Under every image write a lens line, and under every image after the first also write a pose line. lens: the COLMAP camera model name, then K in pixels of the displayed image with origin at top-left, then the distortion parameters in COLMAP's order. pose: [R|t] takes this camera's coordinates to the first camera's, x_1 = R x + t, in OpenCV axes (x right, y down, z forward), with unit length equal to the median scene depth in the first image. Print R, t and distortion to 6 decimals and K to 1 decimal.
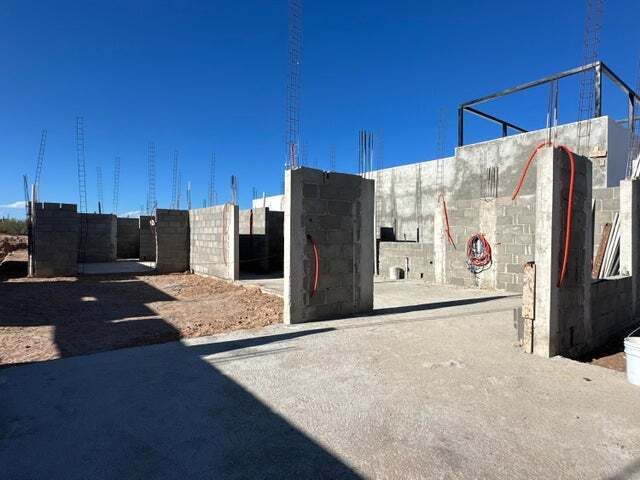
lens RADIAL K [[361.7, 0, 319.1], [0, 361.7, 238.1], [0, 0, 1]] dist [-0.004104, -0.000863]
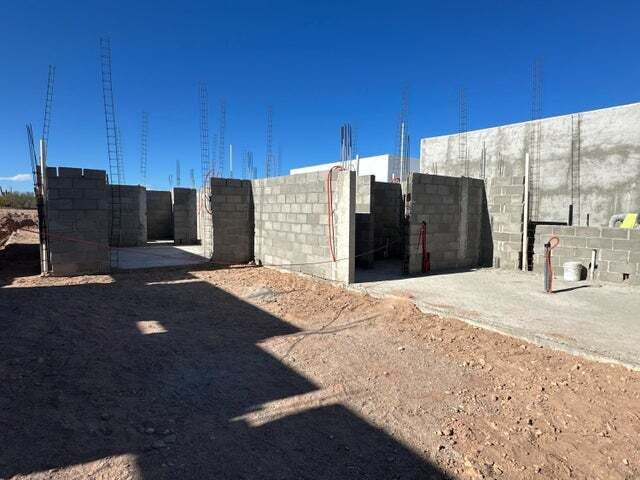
lens RADIAL K [[361.7, 0, 319.1], [0, 361.7, 238.1], [0, 0, 1]] dist [-0.004104, -0.000863]
pose [[0.999968, 0.002171, -0.007666, -0.231860], [-0.001607, 0.997338, 0.072905, -0.013510], [0.007804, -0.072890, 0.997309, 0.274055]]
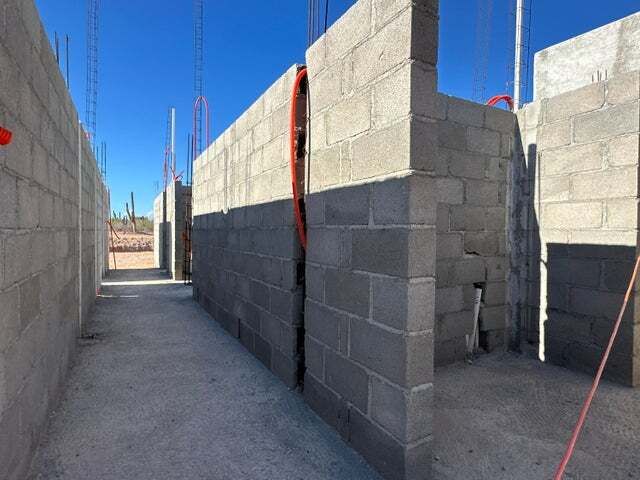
lens RADIAL K [[361.7, 0, 319.1], [0, 361.7, 238.1], [0, 0, 1]] dist [-0.004104, -0.000863]
pose [[0.989789, -0.002442, -0.142521, -0.154580], [0.002680, 0.999995, 0.001472, 0.010305], [0.142517, -0.001839, 0.989791, 0.832274]]
